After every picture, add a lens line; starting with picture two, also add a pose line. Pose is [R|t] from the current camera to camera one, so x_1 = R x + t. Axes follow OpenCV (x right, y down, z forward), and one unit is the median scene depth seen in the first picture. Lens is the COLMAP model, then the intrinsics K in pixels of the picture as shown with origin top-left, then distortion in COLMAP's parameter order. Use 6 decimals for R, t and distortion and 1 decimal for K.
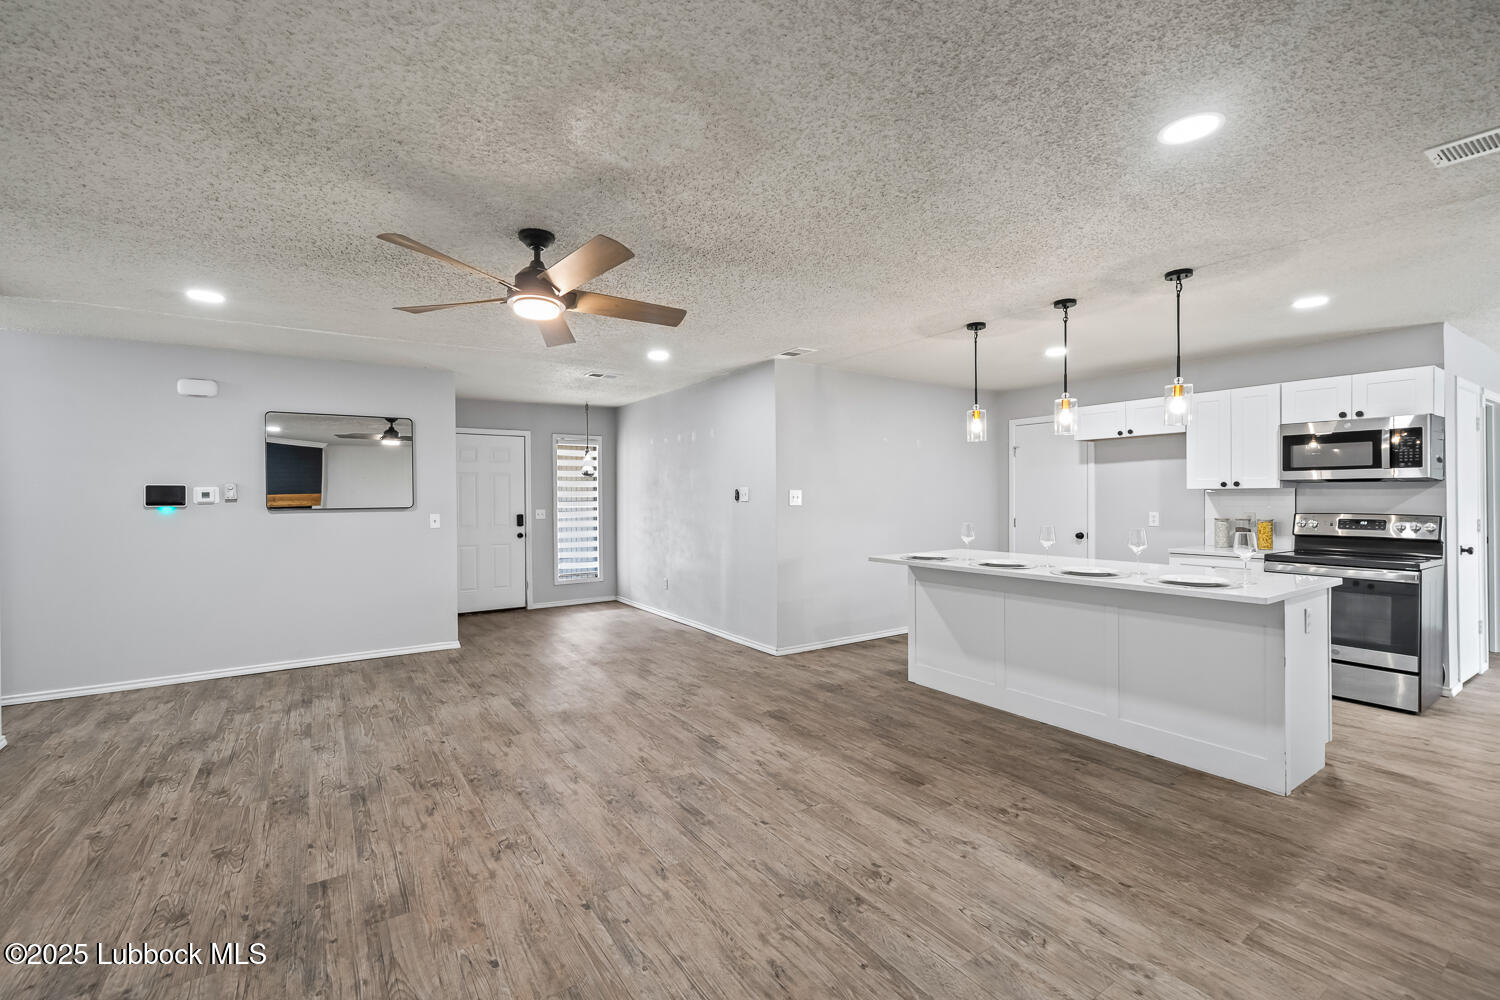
lens RADIAL K [[641.0, 0, 744.1], [0, 641.0, 498.8], [0, 0, 1]] dist [0.000825, 0.000200]
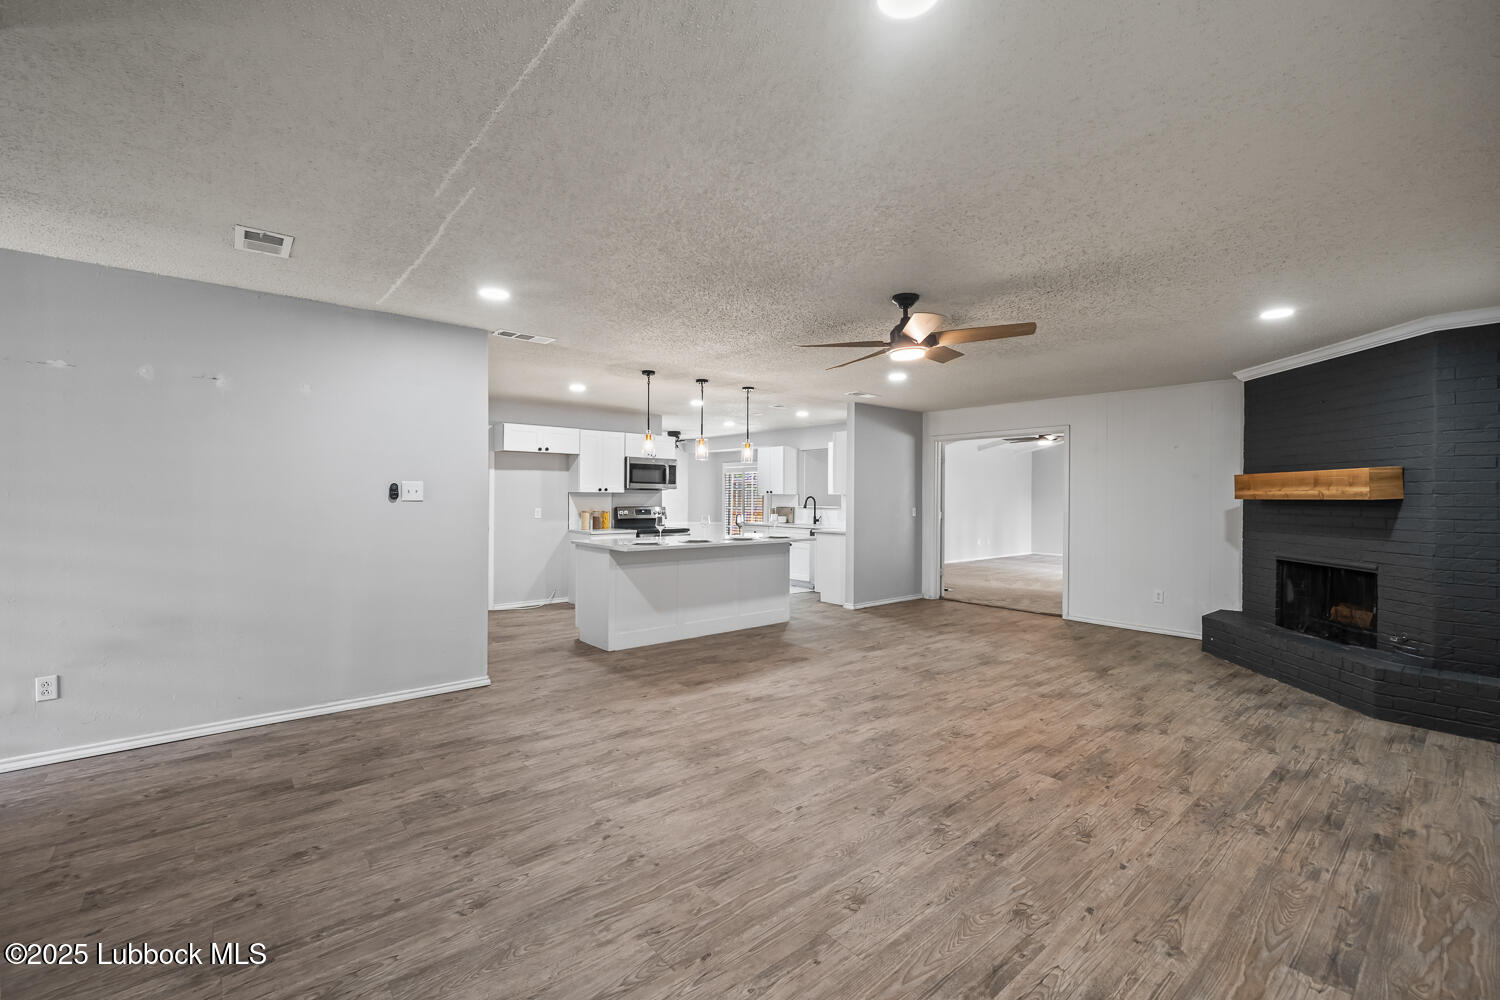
lens RADIAL K [[635.3, 0, 744.5], [0, 635.3, 497.7], [0, 0, 1]] dist [-0.000585, 0.000337]
pose [[-0.111604, 0.003969, 0.993745, -1.317996], [-0.004247, 0.999981, -0.004471, 0.004398], [-0.993744, -0.004719, -0.111585, 1.232478]]
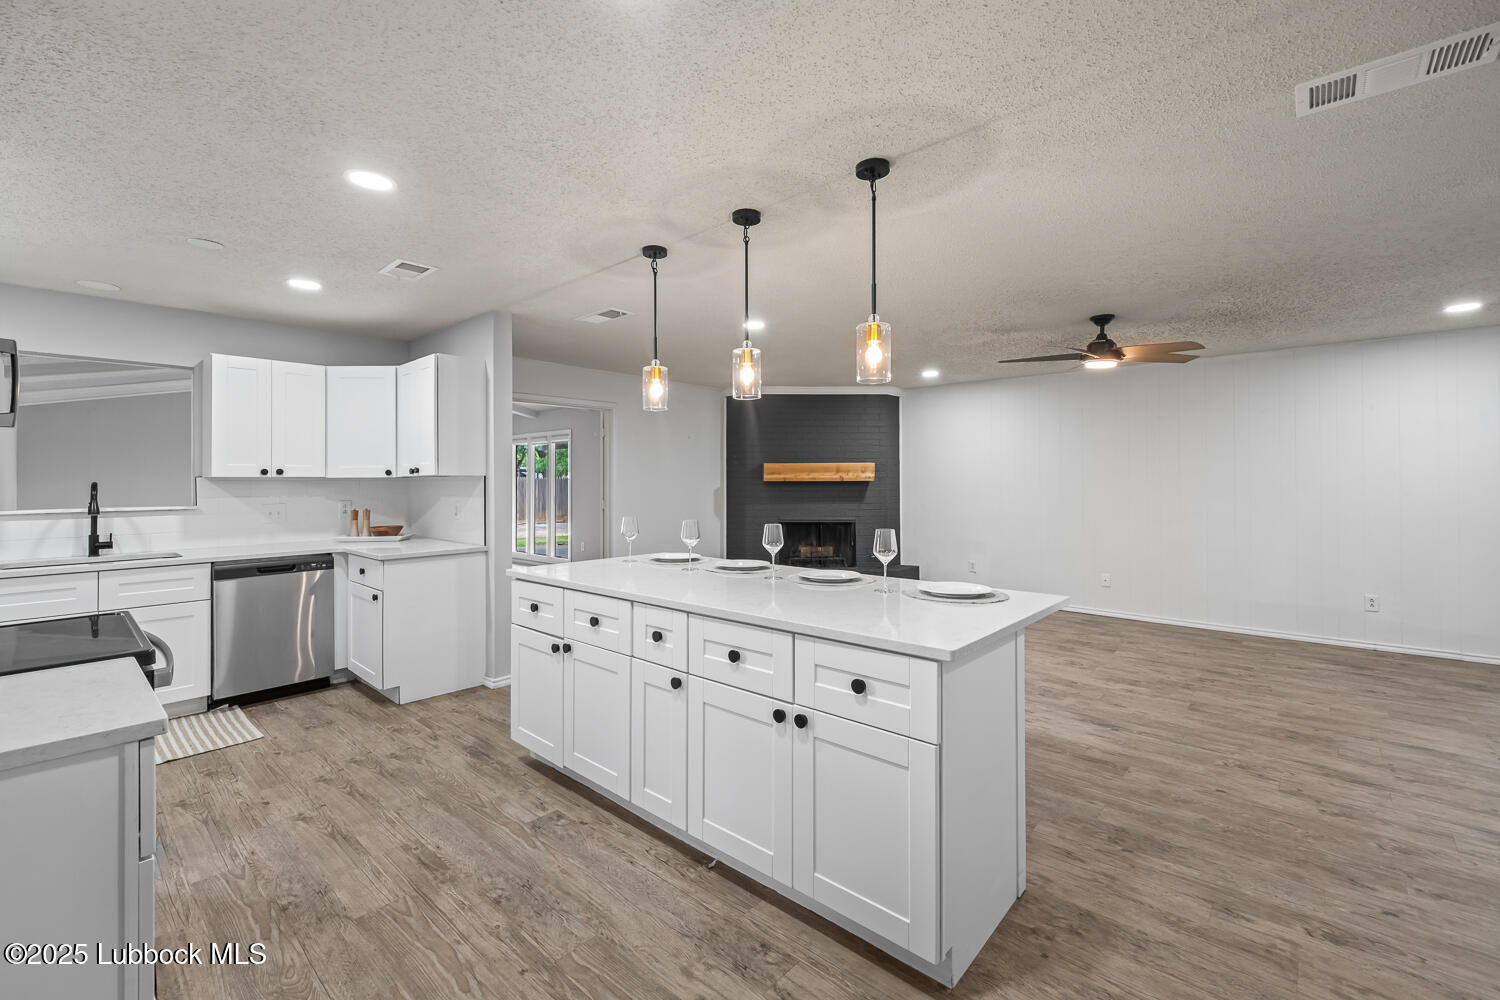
lens RADIAL K [[638.7, 0, 744.1], [0, 638.7, 474.2], [0, 0, 1]] dist [0.002113, -0.000138]
pose [[-0.969525, 0.005296, -0.244936, 0.782621], [0.007311, 0.999947, -0.007317, -0.012073], [0.244885, -0.008884, -0.969512, 1.948937]]
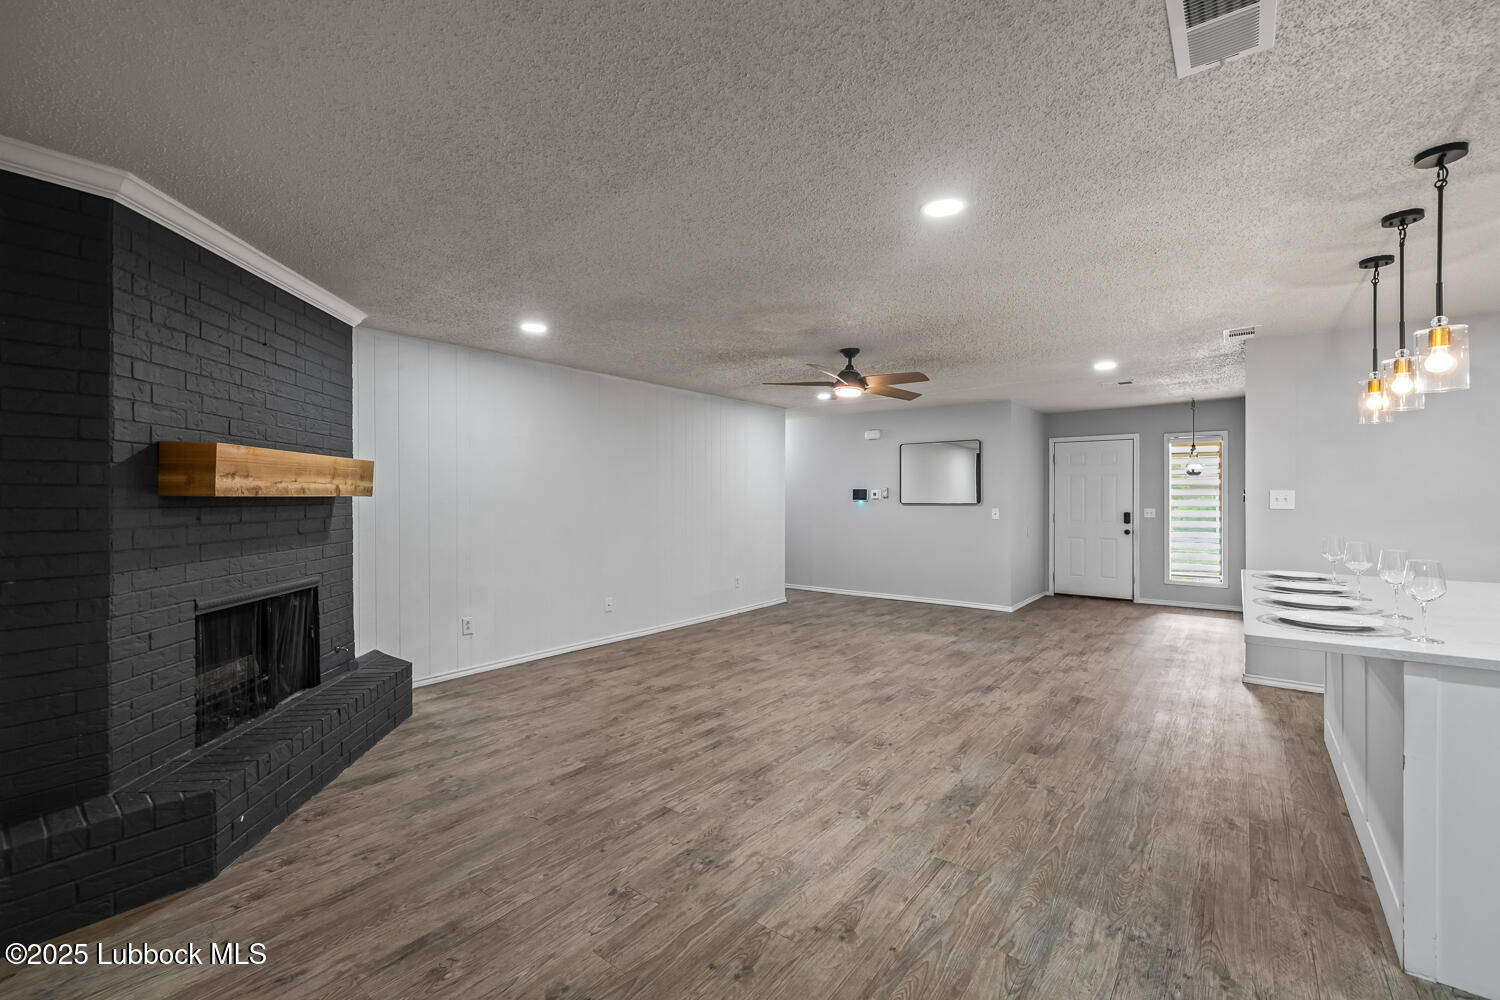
lens RADIAL K [[637.8, 0, 749.2], [0, 637.8, 494.0], [0, 0, 1]] dist [0.001355, 0.000165]
pose [[0.316915, 0.002539, -0.948450, 1.062900], [-0.004968, 0.999987, 0.001017, -0.010123], [0.948441, 0.004390, 0.316924, 0.148032]]
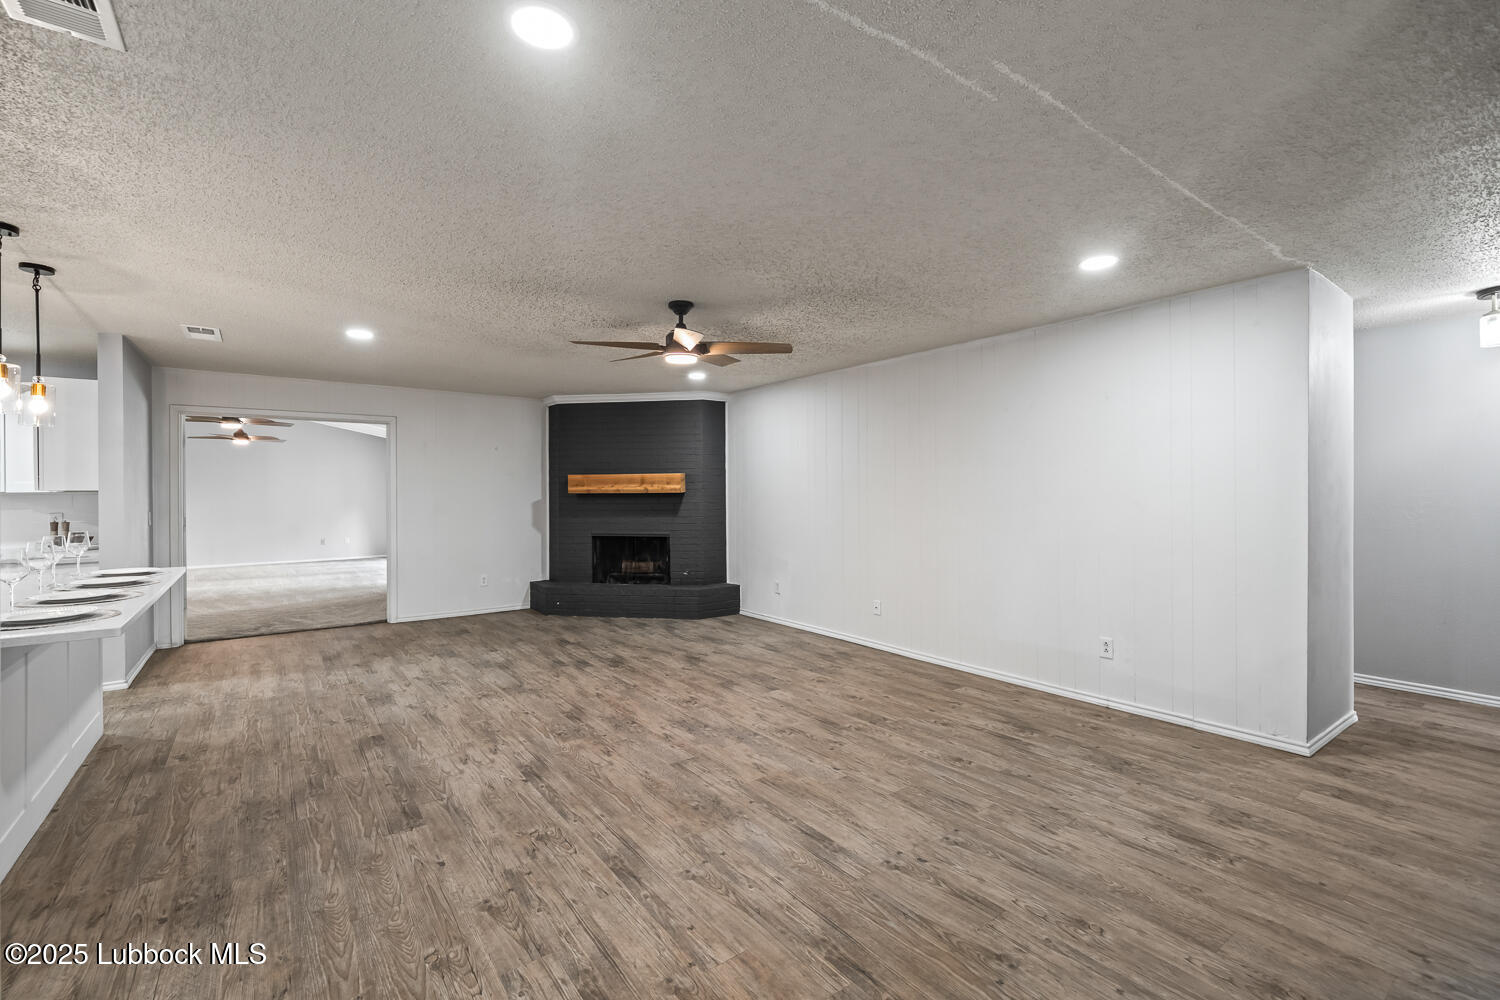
lens RADIAL K [[648.9, 0, 743.9], [0, 648.9, 484.2], [0, 0, 1]] dist [0.000193, 0.000692]
pose [[-0.998878, 0.011129, -0.046025, -0.326297], [0.011610, 0.999881, -0.010183, -0.005507], [0.045906, -0.010706, -0.998888, 2.019463]]
